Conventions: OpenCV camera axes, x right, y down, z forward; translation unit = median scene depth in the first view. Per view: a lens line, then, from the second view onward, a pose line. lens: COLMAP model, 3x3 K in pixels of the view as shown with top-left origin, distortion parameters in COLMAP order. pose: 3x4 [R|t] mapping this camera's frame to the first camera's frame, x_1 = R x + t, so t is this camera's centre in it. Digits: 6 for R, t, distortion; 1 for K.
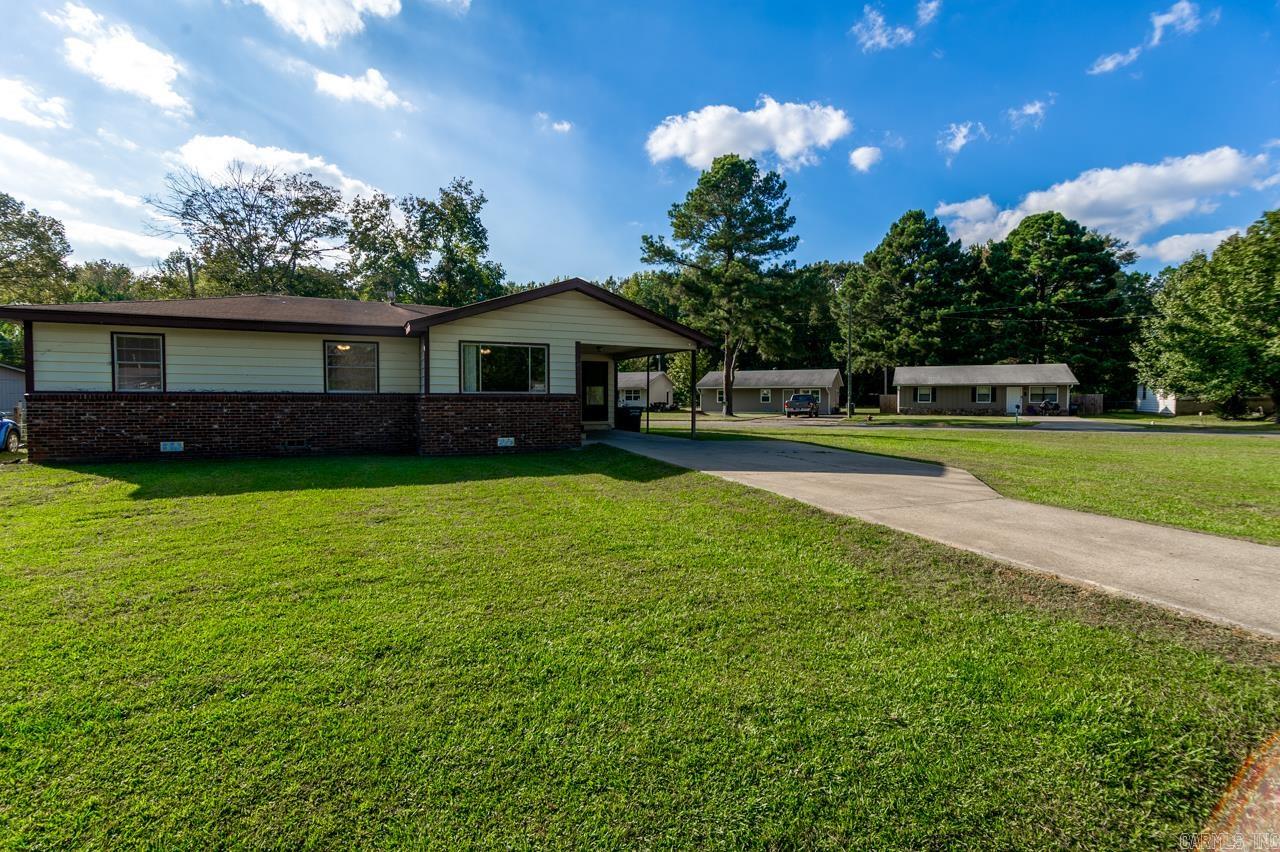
lens RADIAL K [[621.3, 0, 640.0], [0, 621.3, 426.0], [0, 0, 1]] dist [0.017472, -0.000250]
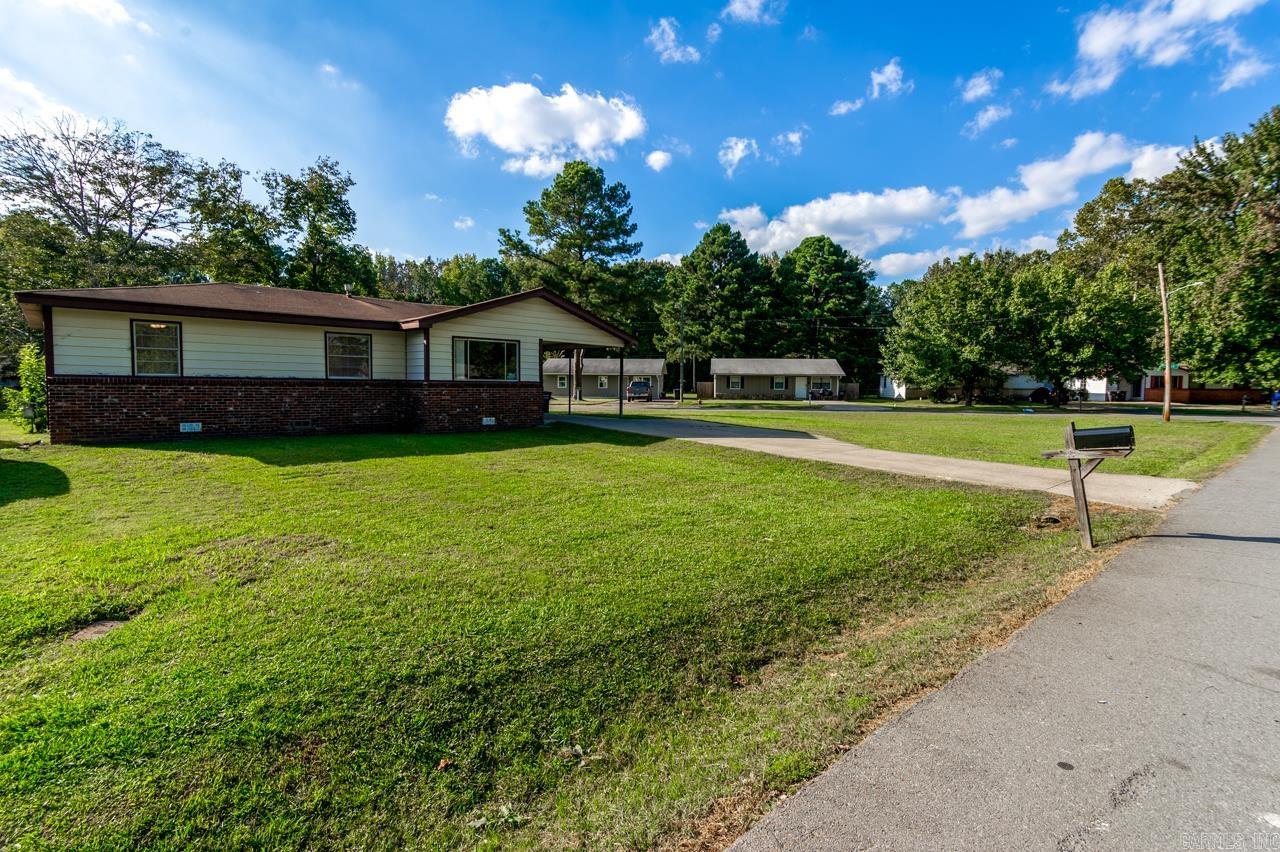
lens RADIAL K [[621.3, 0, 640.0], [0, 621.3, 426.0], [0, 0, 1]] dist [0.017472, -0.000250]
pose [[0.948249, -0.012245, 0.317290, -0.108274], [0.004335, 0.999662, 0.025624, 0.001895], [-0.317497, -0.022922, 0.947982, -0.081126]]
